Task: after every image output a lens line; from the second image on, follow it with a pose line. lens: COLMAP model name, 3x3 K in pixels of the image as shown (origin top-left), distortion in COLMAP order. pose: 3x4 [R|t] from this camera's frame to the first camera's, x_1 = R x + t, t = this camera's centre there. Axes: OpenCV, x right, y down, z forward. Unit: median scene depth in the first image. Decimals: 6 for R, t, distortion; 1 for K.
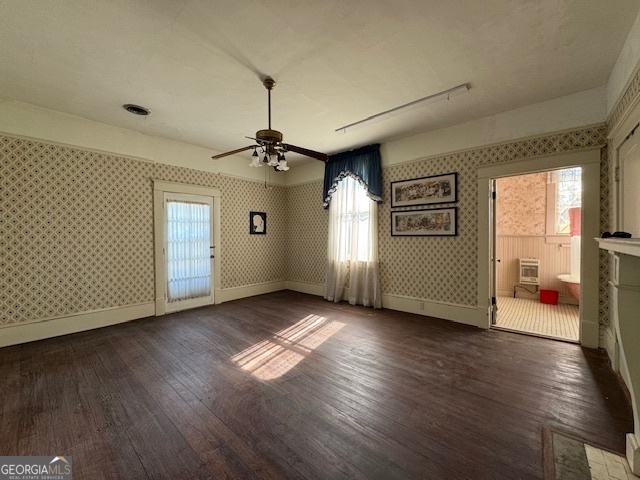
lens RADIAL K [[257.2, 0, 318.7], [0, 257.2, 238.9], [0, 0, 1]] dist [-0.000003, -0.000110]
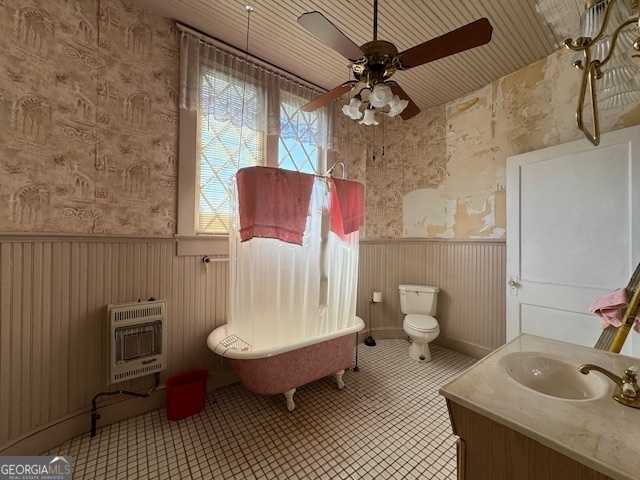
lens RADIAL K [[257.2, 0, 320.9], [0, 257.2, 237.9], [0, 0, 1]] dist [-0.000003, -0.000110]
pose [[0.196878, 0.006038, 0.980409, 0.385342], [0.003437, 0.999971, -0.006849, -0.006273], [-0.980422, 0.004718, 0.196852, 0.504583]]
